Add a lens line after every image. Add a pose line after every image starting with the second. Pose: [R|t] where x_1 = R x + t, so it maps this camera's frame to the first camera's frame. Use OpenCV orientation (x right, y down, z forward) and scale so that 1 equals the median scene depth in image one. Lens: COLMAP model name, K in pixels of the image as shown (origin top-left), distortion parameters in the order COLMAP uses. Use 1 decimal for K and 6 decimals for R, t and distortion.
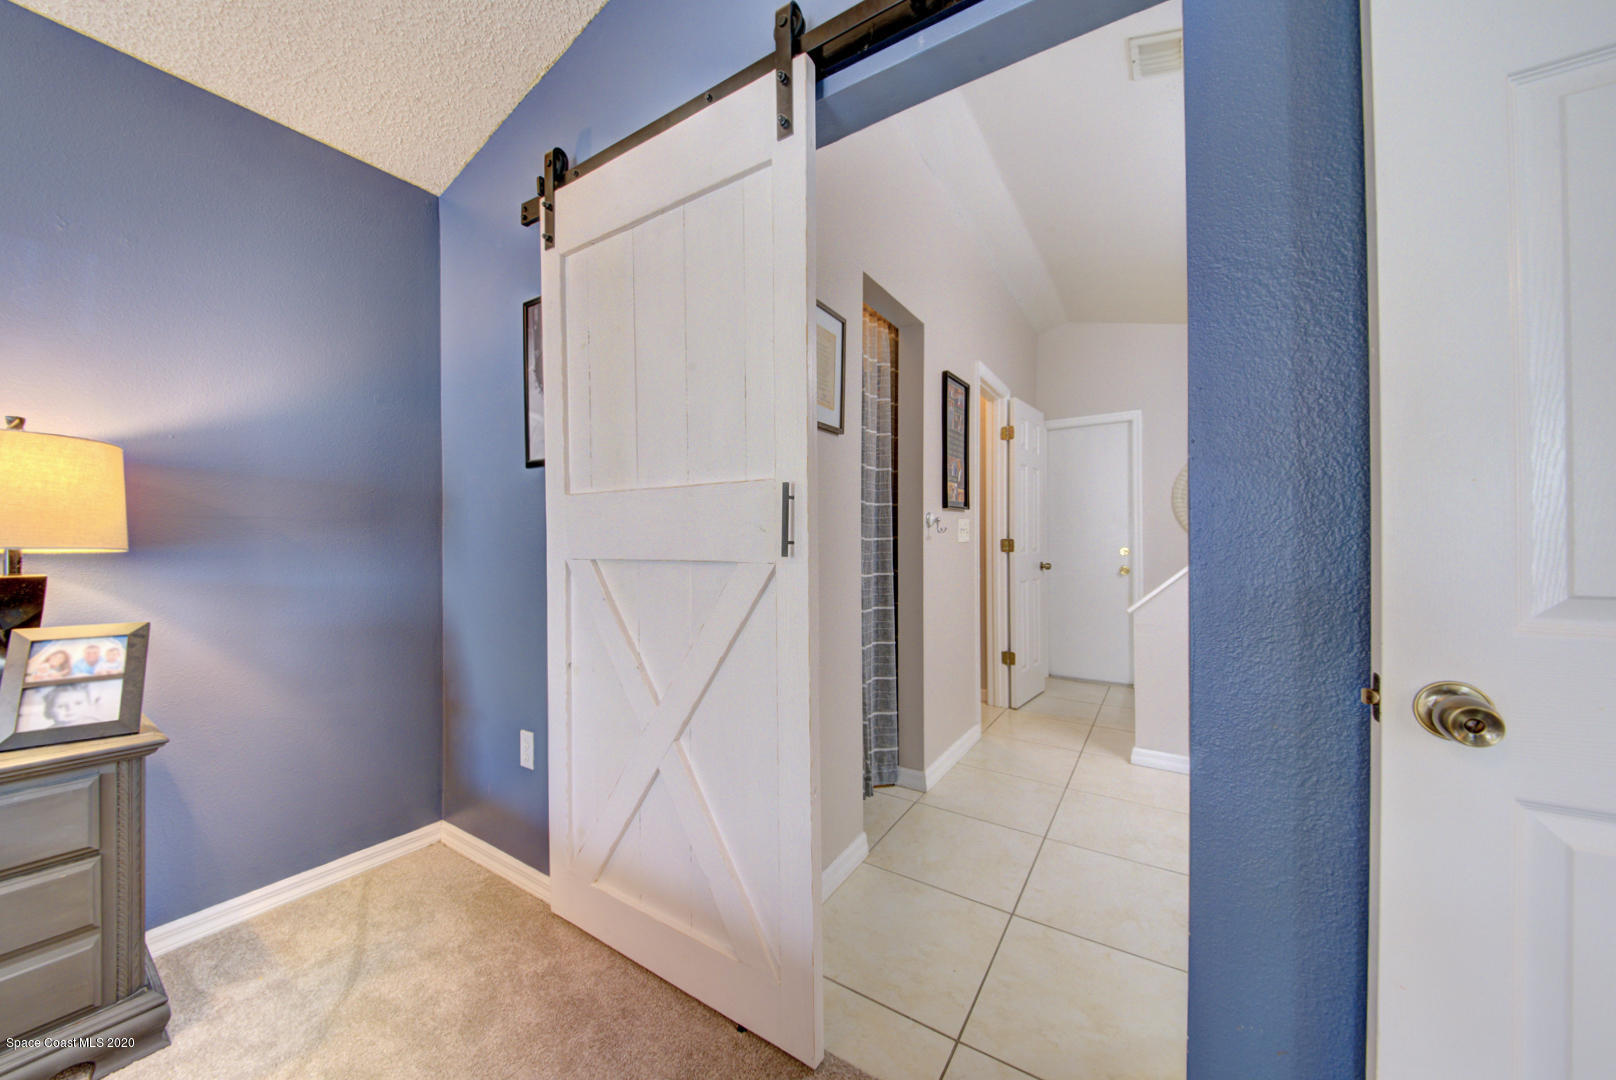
lens RADIAL K [[565.6, 0, 816.1], [0, 565.6, 538.5], [0, 0, 1]] dist [0.008702, -0.006528]
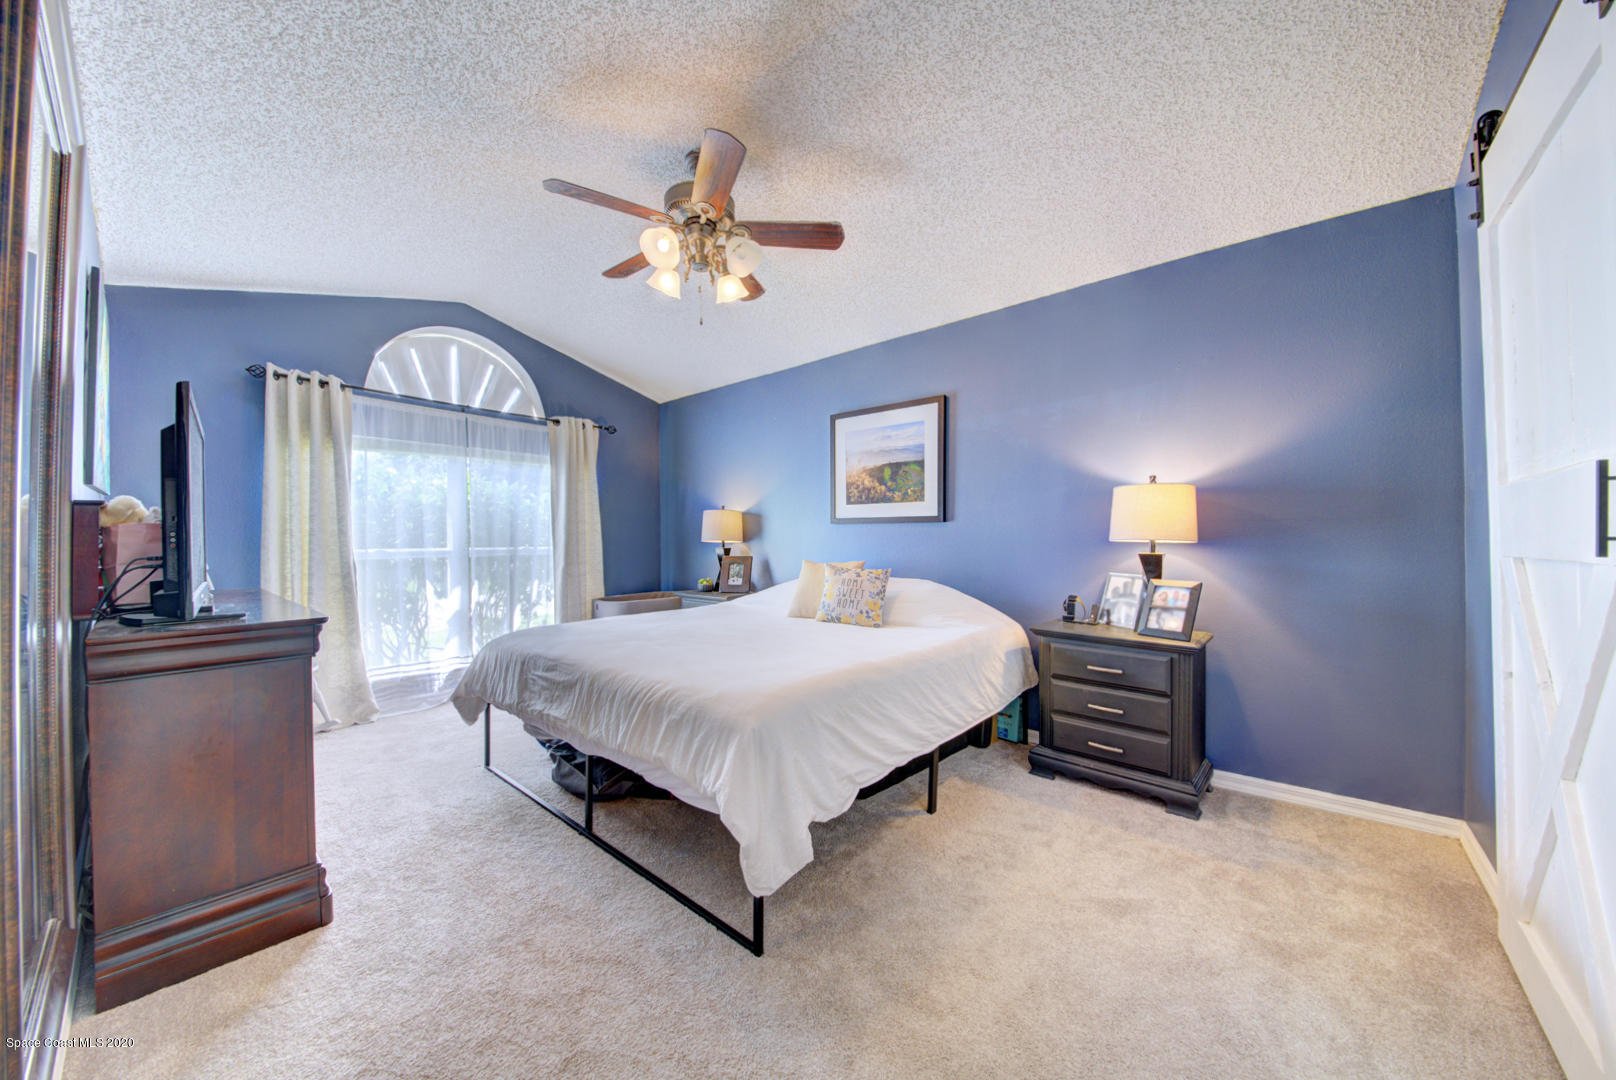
lens RADIAL K [[565.6, 0, 814.9], [0, 565.6, 534.0], [0, 0, 1]] dist [0.008702, -0.006528]
pose [[-0.117582, -0.003970, -0.993055, 0.776457], [0.006305, 0.999969, -0.004745, -0.001739], [0.993043, -0.006819, -0.117553, 0.016362]]
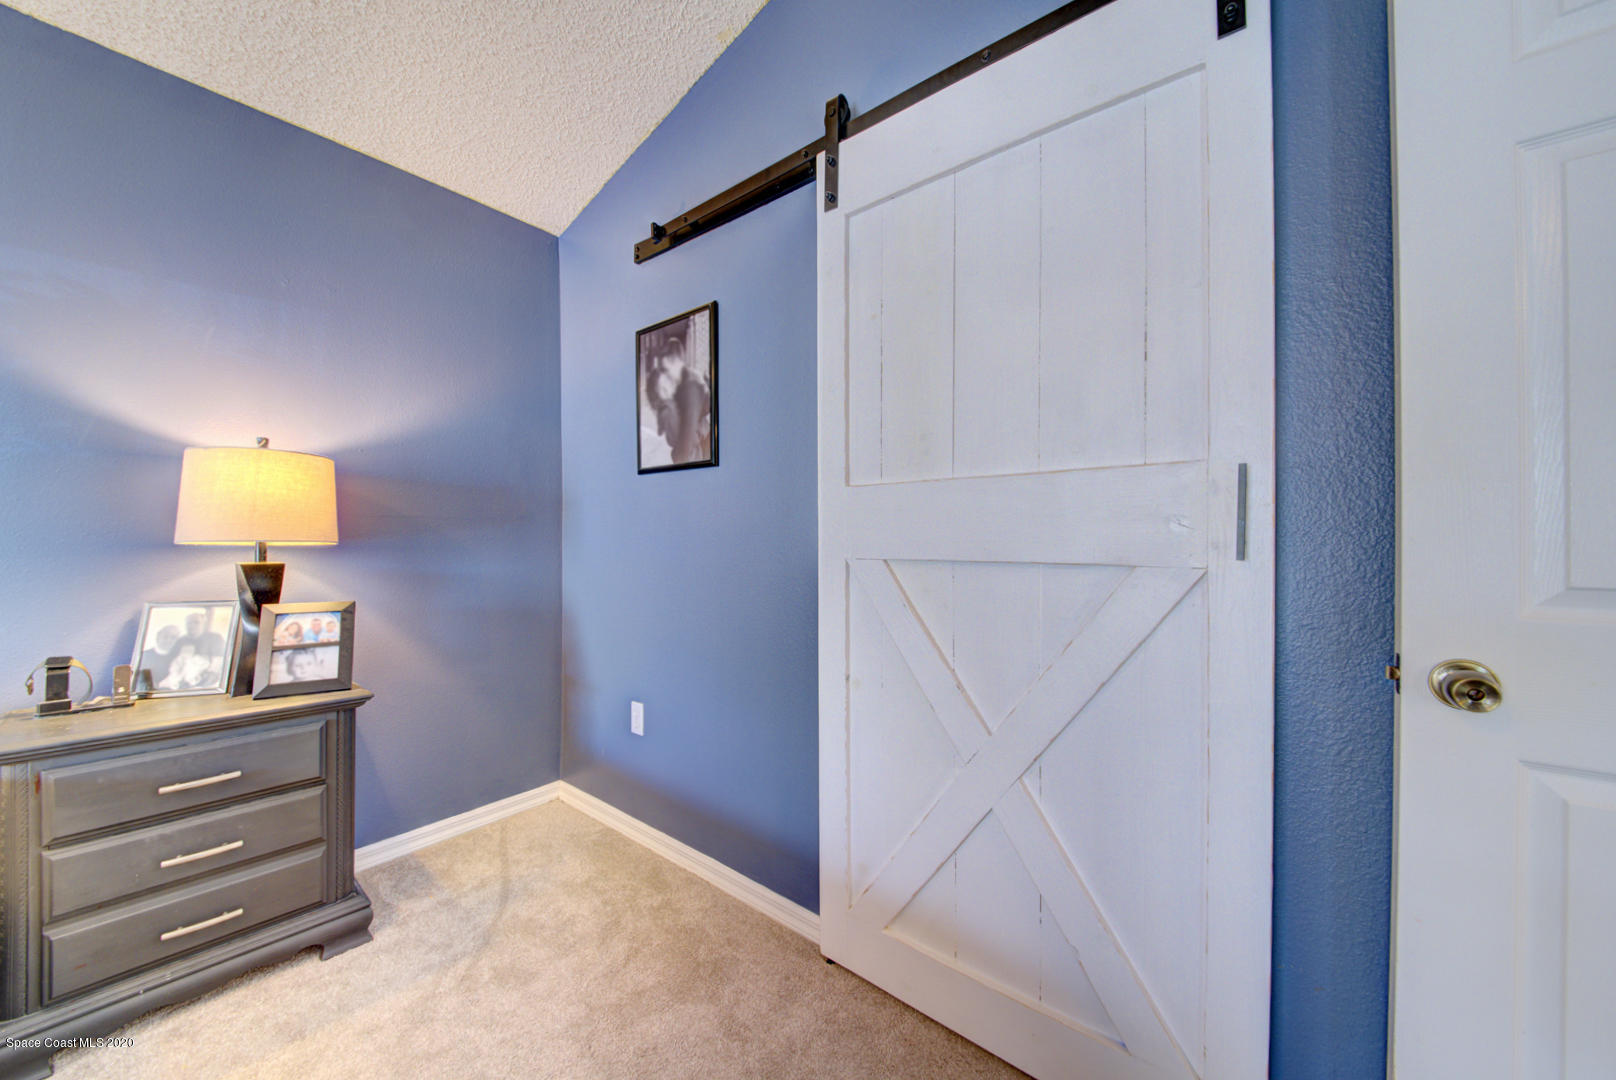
lens RADIAL K [[565.6, 0, 815.3], [0, 565.6, 537.4], [0, 0, 1]] dist [0.008702, -0.006528]
pose [[0.994353, 0.004733, -0.106015, -0.043463], [-0.004665, 0.999989, 0.000894, 0.001686], [0.106018, -0.000395, 0.994364, -0.148340]]
